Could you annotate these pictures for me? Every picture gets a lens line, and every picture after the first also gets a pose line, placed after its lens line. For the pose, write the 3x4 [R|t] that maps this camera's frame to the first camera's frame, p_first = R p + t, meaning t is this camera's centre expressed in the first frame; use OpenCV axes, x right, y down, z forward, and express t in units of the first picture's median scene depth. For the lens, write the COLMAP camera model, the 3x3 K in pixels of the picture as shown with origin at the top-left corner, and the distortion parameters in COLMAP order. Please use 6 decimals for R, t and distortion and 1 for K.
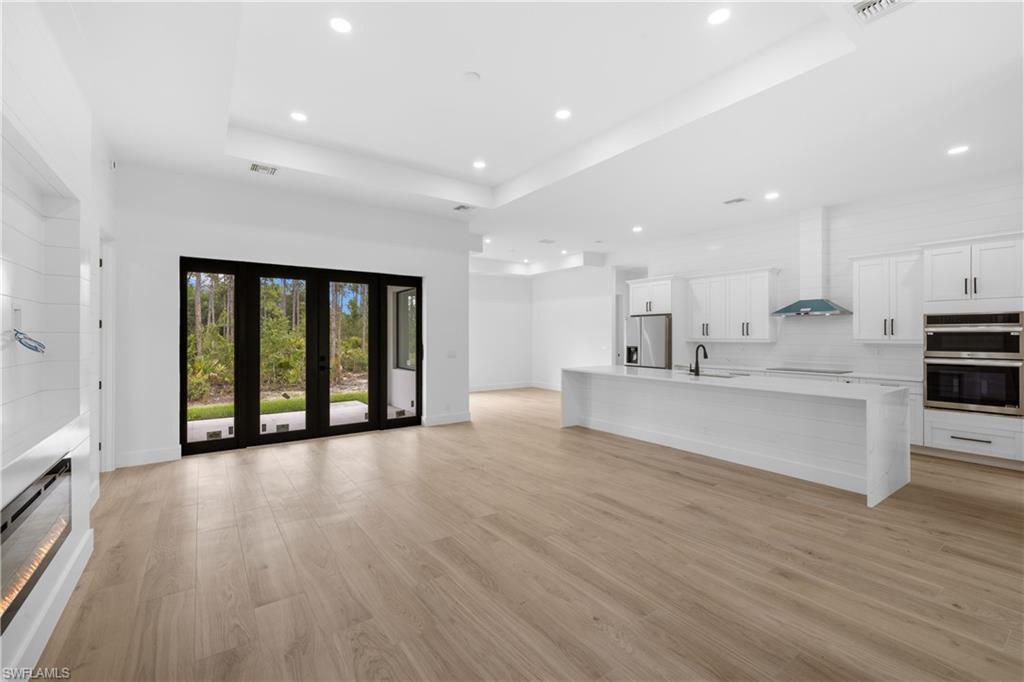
lens RADIAL K [[432.8, 0, 505.8], [0, 432.8, 335.9], [0, 0, 1]] dist [-0.001778, 0.001432]
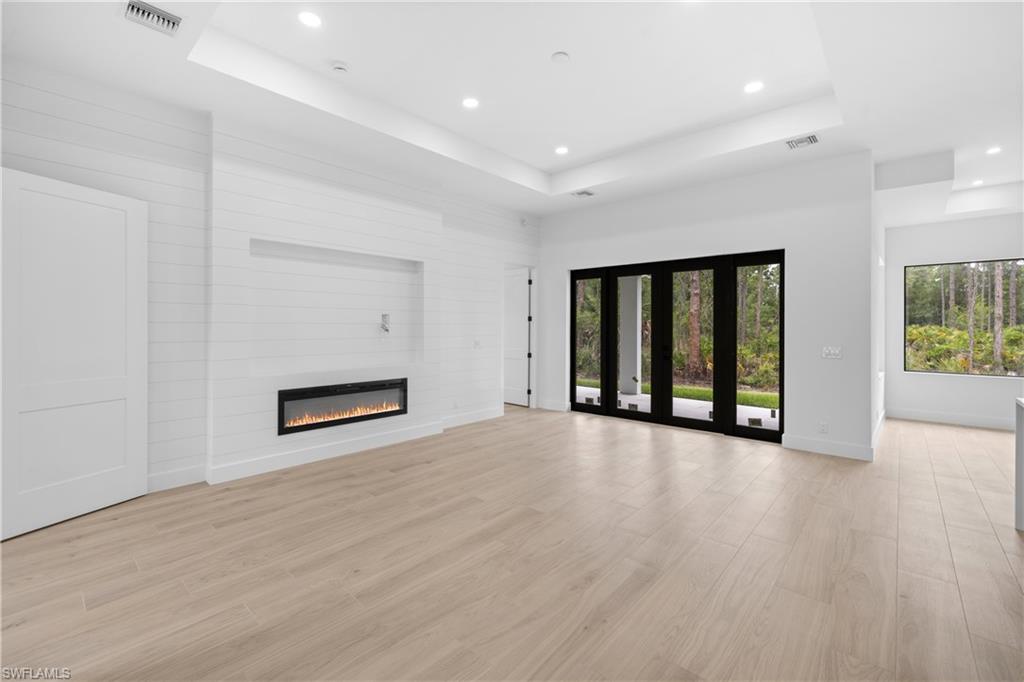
lens RADIAL K [[432.8, 0, 501.4], [0, 432.8, 329.0], [0, 0, 1]] dist [-0.001778, 0.001432]
pose [[0.207212, 0.008867, -0.978256, 0.550390], [-0.002336, 0.999961, 0.008569, -0.001969], [0.978293, 0.000510, 0.207225, 0.442525]]
